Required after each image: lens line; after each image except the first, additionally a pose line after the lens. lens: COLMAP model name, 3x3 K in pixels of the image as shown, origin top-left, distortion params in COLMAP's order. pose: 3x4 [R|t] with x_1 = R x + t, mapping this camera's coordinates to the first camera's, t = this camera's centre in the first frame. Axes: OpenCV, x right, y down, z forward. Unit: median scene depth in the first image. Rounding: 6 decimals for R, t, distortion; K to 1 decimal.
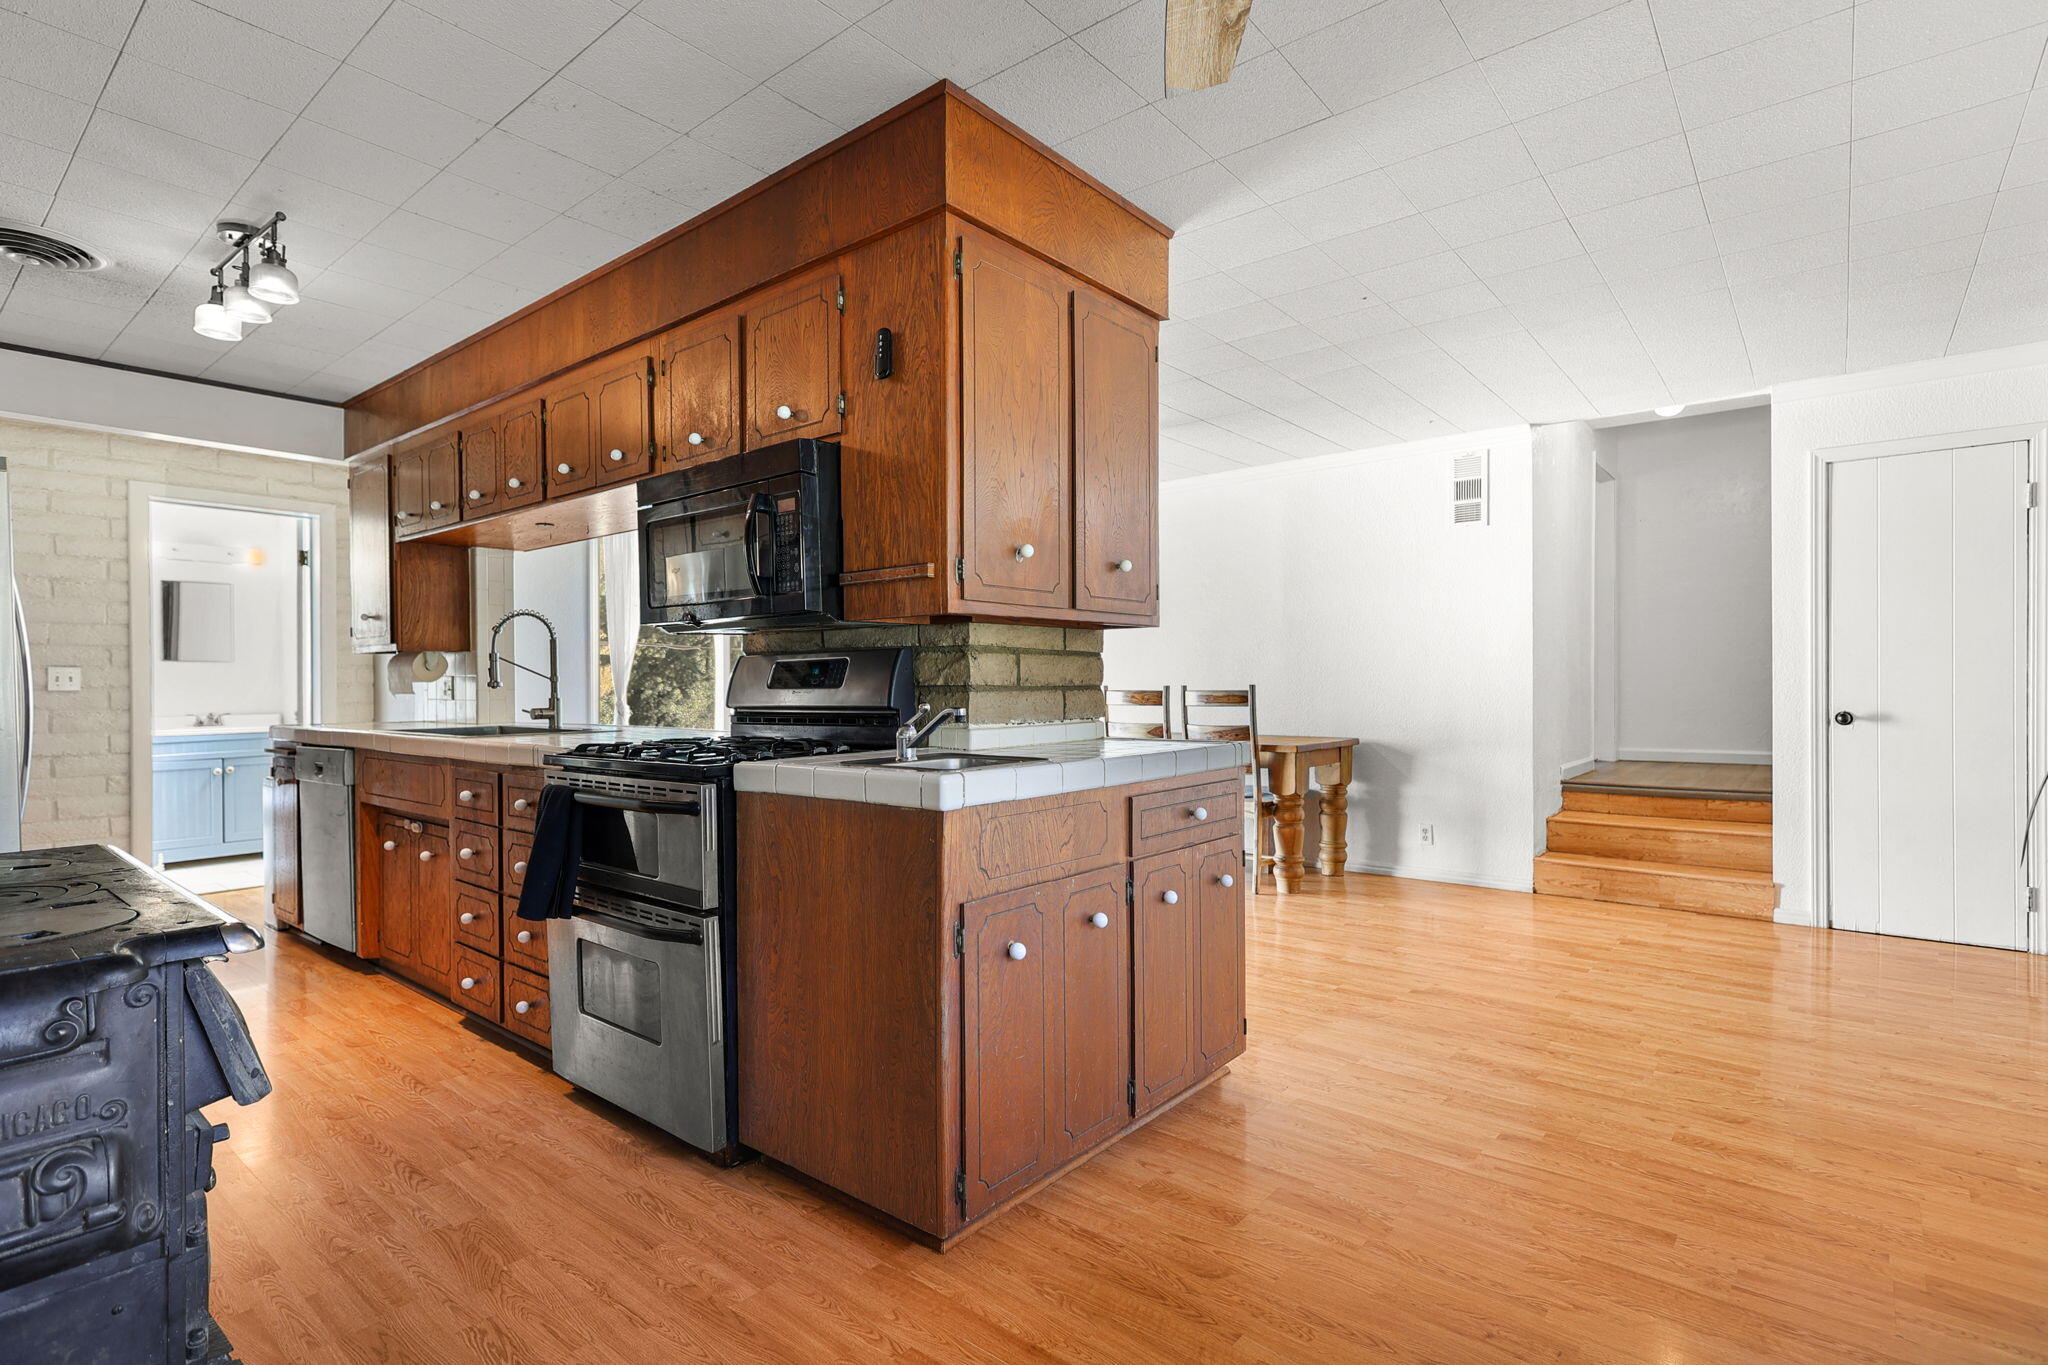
lens RADIAL K [[970.5, 0, 1025.3], [0, 970.5, 686.5], [0, 0, 1]] dist [0.013825, 0.000035]
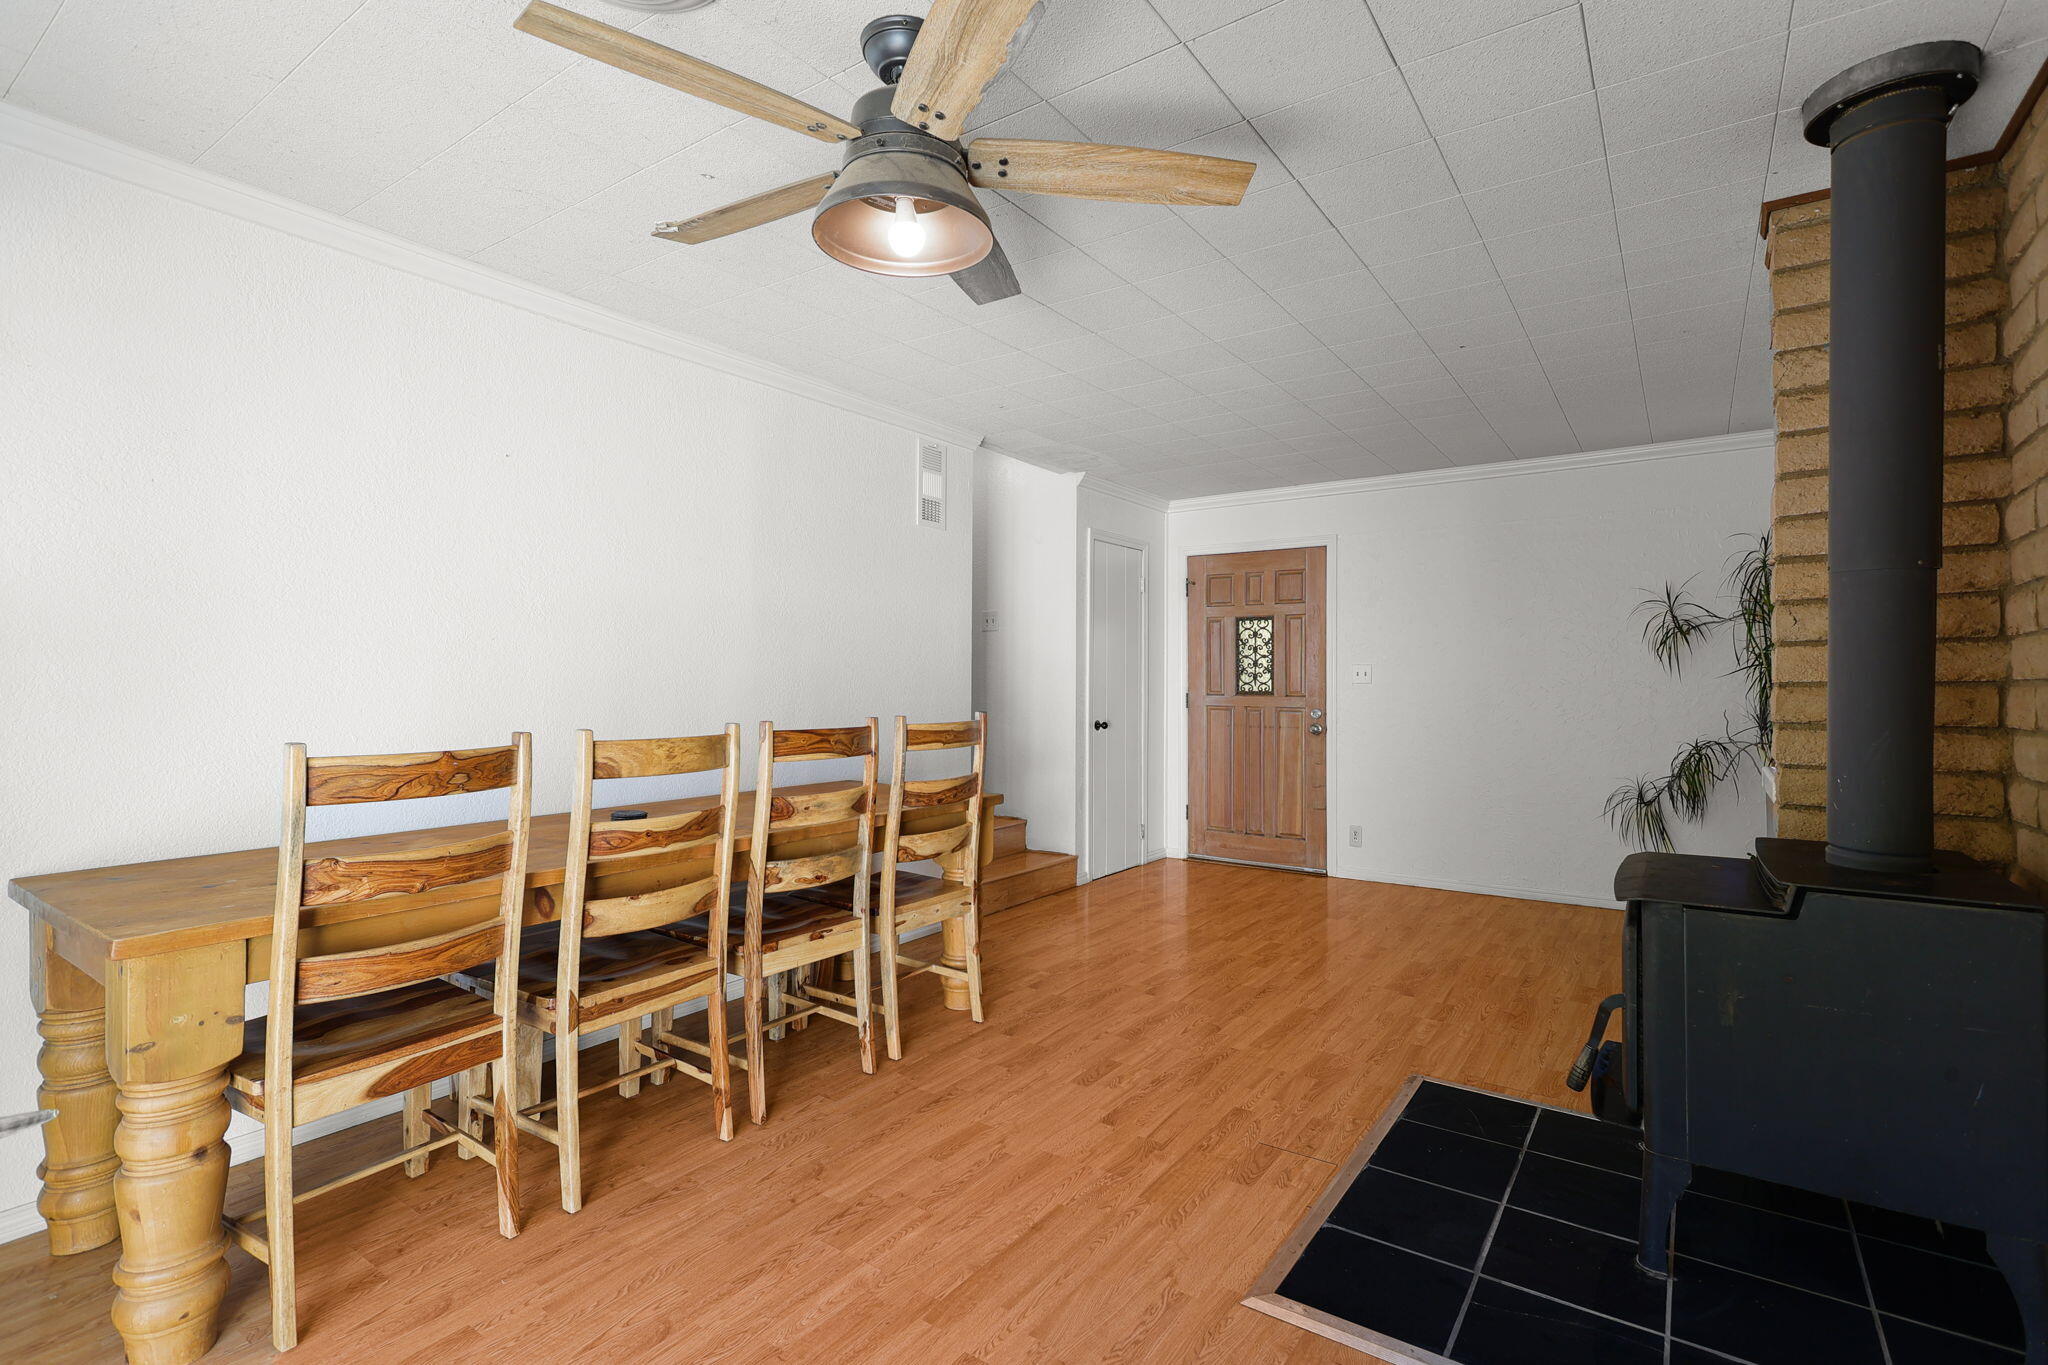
lens RADIAL K [[970.5, 0, 1022.3], [0, 970.5, 682.8], [0, 0, 1]] dist [0.013825, 0.000035]
pose [[-0.072684, 0.011898, 0.997284, -0.609016], [0.005583, 0.999918, -0.011522, -0.013214], [-0.997339, 0.004730, -0.072745, 1.461259]]
